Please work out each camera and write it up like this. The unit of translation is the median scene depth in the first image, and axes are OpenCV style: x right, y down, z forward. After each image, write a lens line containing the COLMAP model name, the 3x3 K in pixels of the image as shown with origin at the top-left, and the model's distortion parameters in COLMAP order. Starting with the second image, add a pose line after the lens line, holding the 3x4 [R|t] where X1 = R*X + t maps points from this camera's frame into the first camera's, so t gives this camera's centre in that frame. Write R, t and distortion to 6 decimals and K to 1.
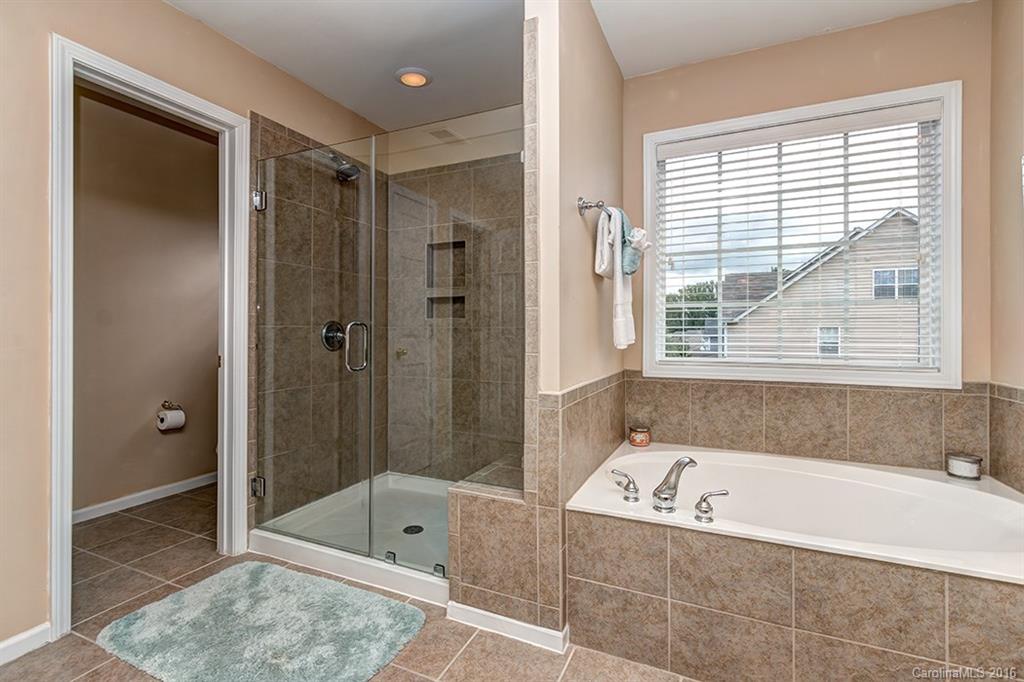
lens RADIAL K [[476.6, 0, 509.3], [0, 476.6, 330.7], [0, 0, 1]] dist [0.000460, -0.000605]
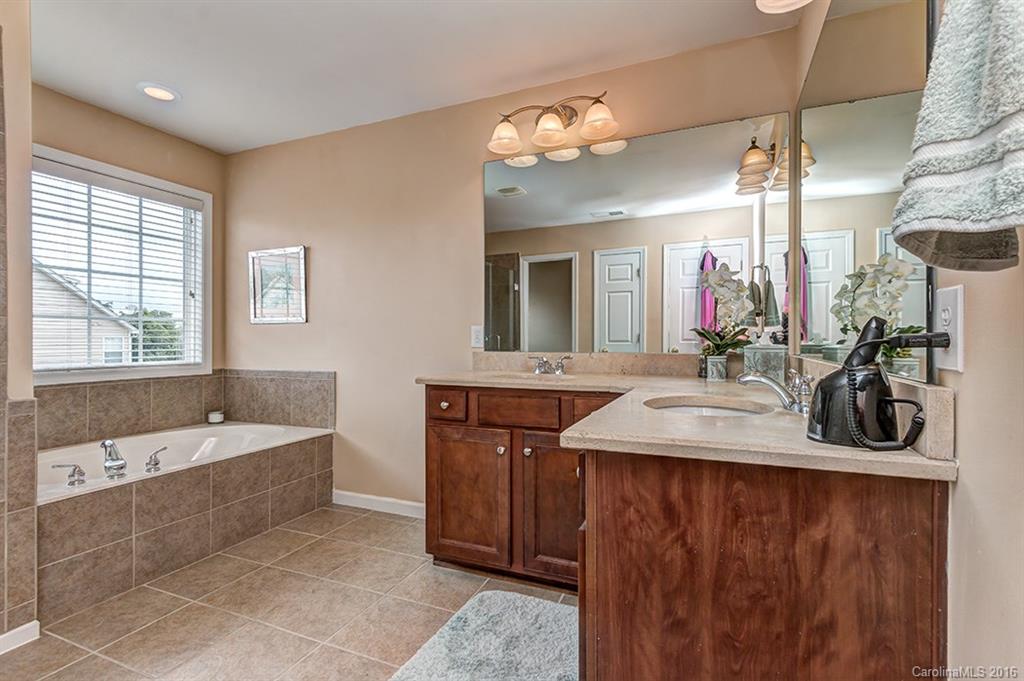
lens RADIAL K [[476.6, 0, 511.9], [0, 476.6, 340.3], [0, 0, 1]] dist [0.000460, -0.000605]
pose [[-0.028807, -0.003709, 0.999578, -0.831843], [0.003281, 0.999987, 0.003805, -0.001235], [-0.999580, 0.003390, -0.028794, -0.040306]]
